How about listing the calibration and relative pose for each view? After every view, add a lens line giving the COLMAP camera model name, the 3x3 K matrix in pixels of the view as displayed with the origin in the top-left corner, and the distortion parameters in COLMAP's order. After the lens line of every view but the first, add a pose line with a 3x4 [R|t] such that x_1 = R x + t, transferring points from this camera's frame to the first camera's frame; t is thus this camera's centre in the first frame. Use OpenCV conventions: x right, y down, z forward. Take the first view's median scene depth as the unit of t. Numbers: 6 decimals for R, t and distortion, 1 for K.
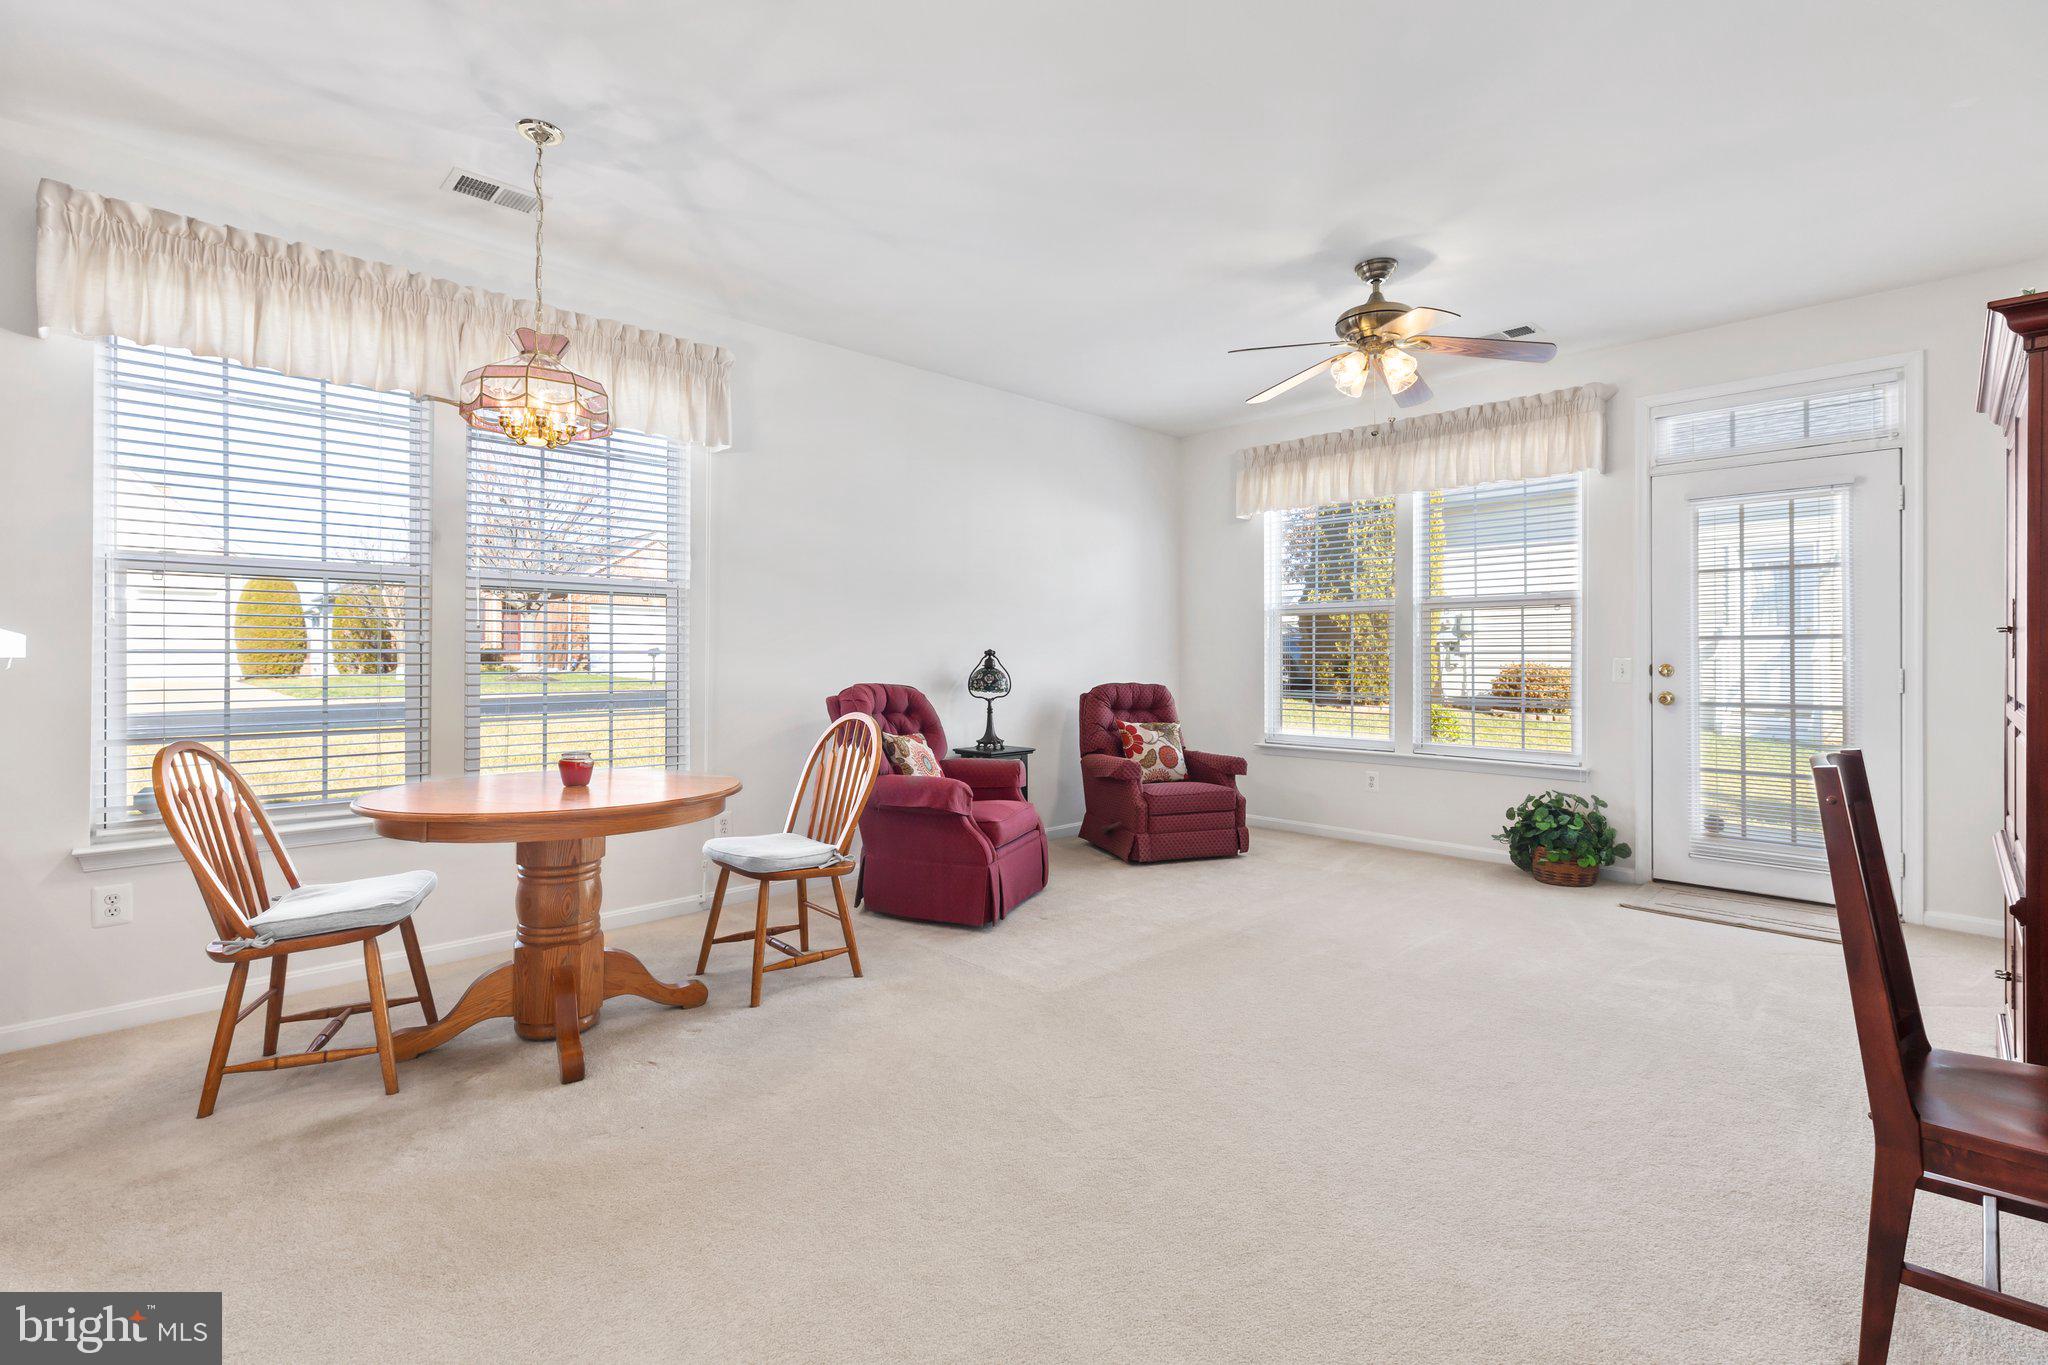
lens RADIAL K [[924.3, 0, 1026.9], [0, 924.3, 659.7], [0, 0, 1]] dist [-0.002277, -0.000003]
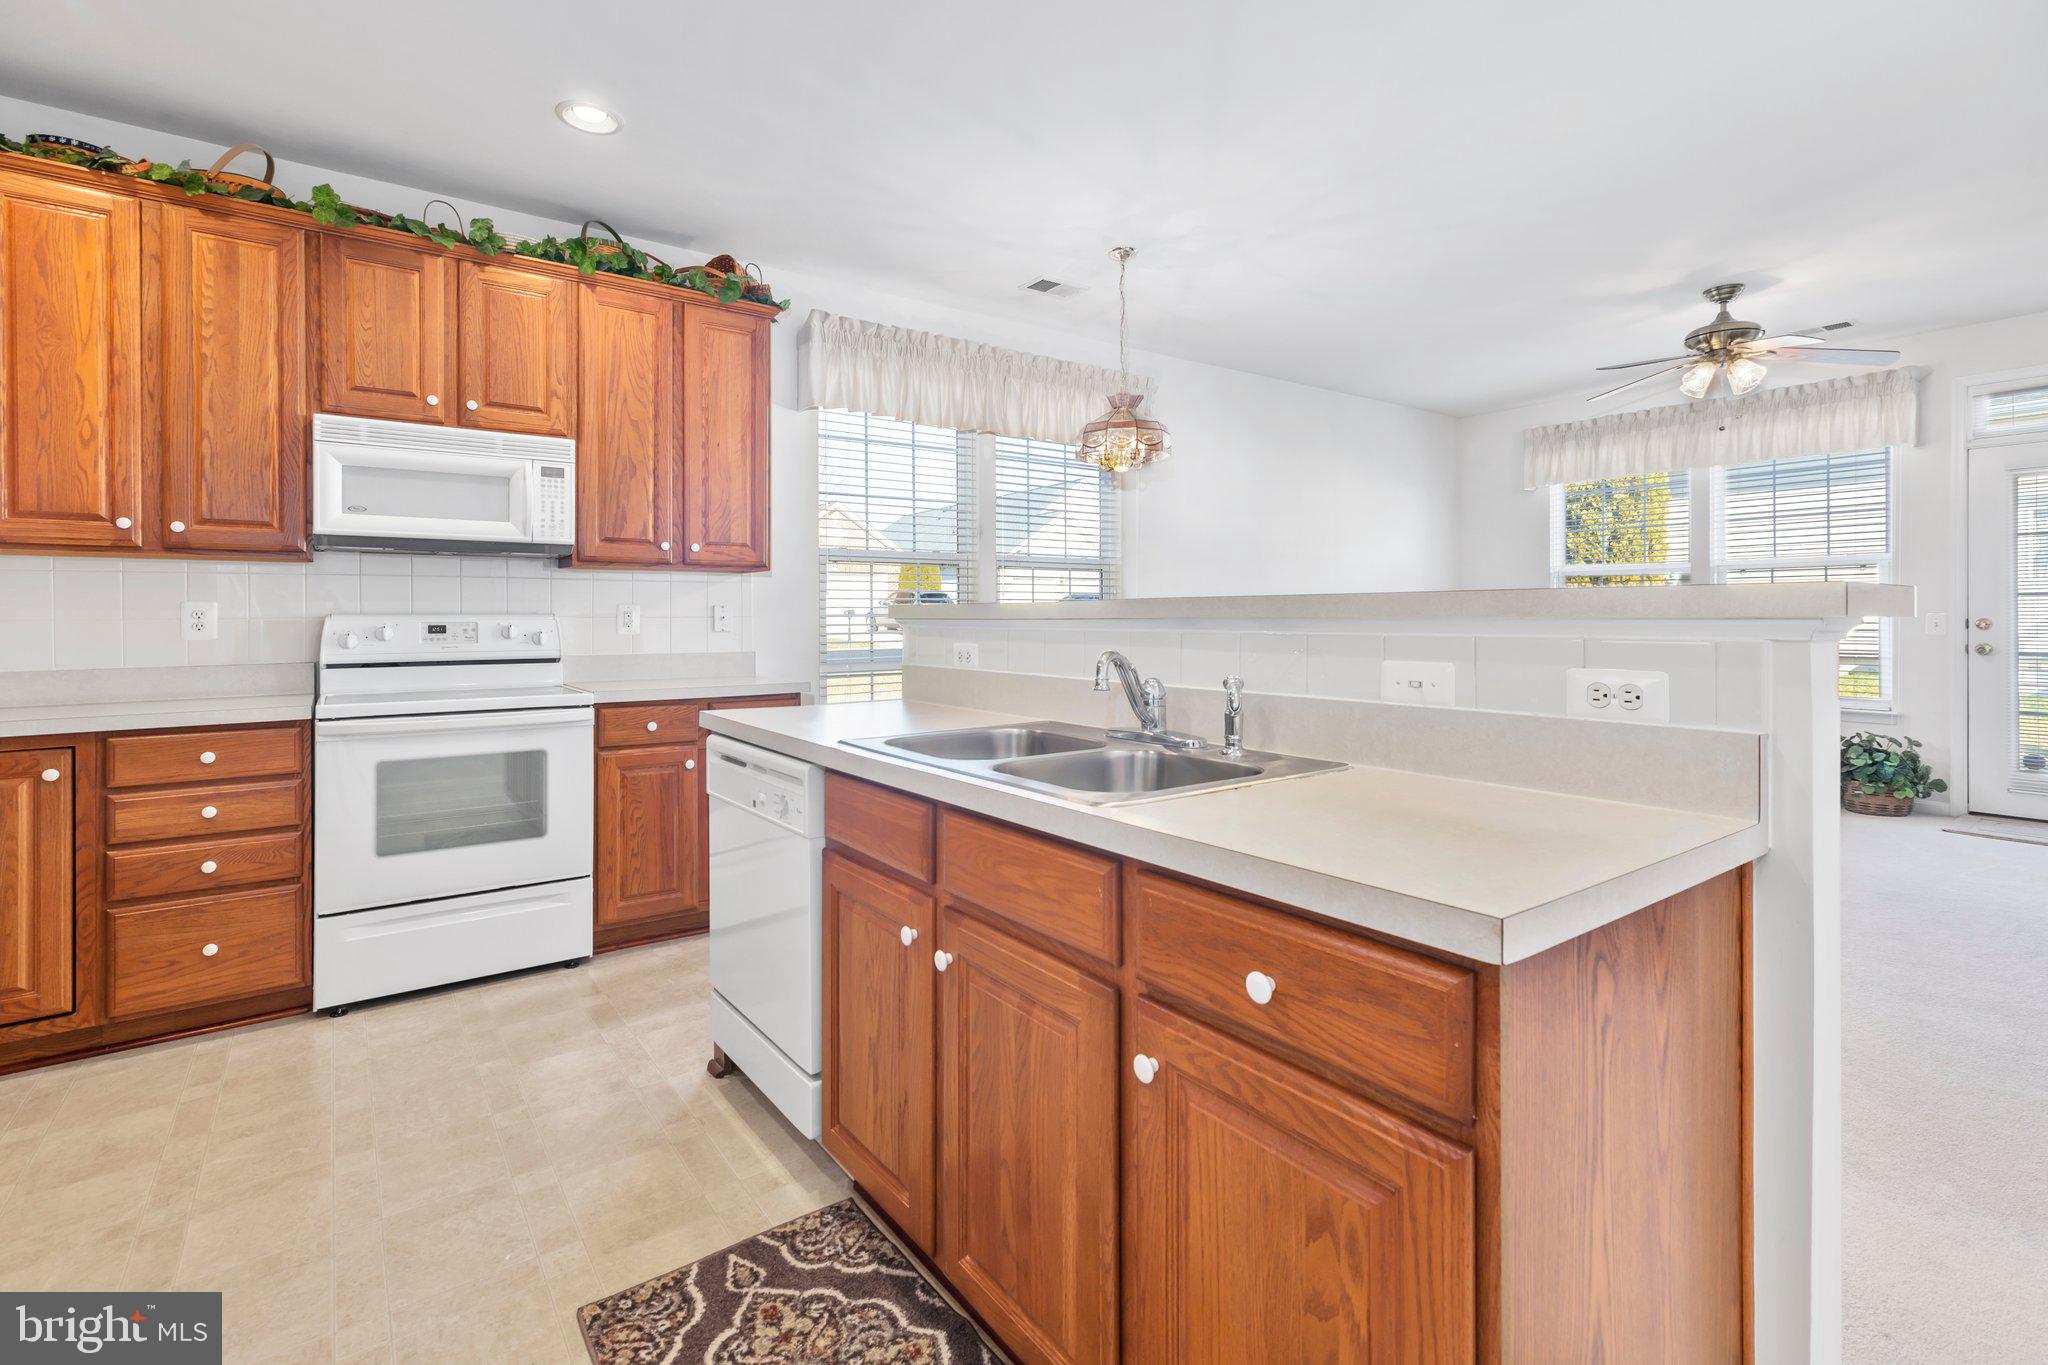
lens RADIAL K [[936.4, 0, 1008.2], [0, 936.4, 627.2], [0, 0, 1]] dist [-0.002539, -0.000044]
pose [[0.987887, -0.004092, -0.155122, -0.290450], [0.005368, 0.999955, 0.007809, 0.000170], [0.155083, -0.008547, 0.987864, -0.289252]]
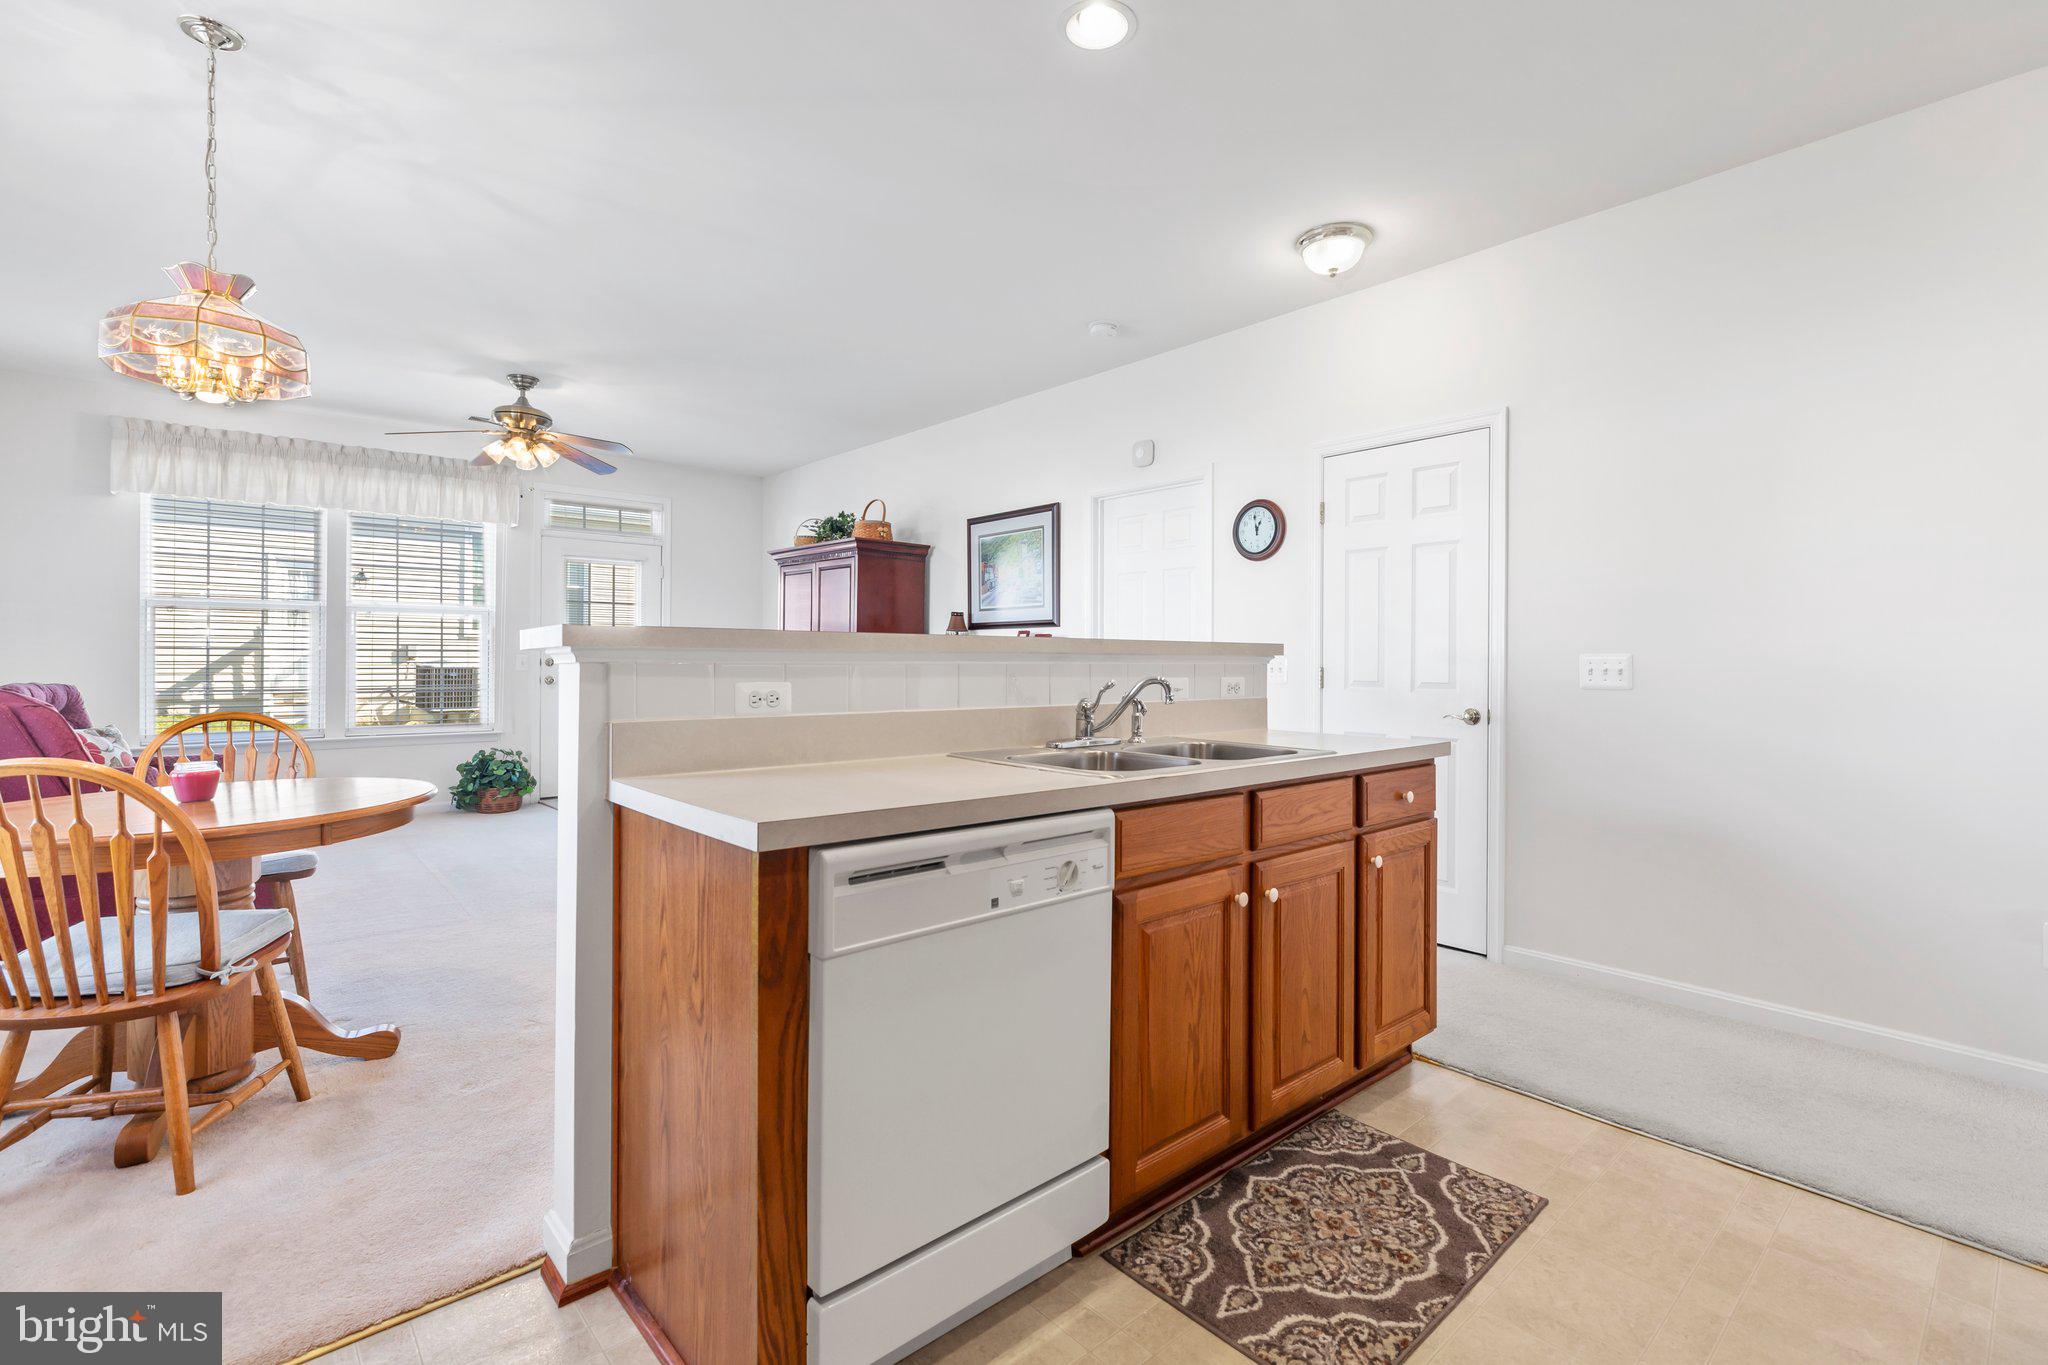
lens RADIAL K [[924.3, 0, 1026.9], [0, 924.3, 659.7], [0, 0, 1]] dist [-0.002277, -0.000003]
pose [[0.057270, -0.001627, 0.998357, -0.812649], [-0.002530, 0.999995, 0.001774, 0.002449], [-0.998356, -0.002628, 0.057266, 0.112693]]
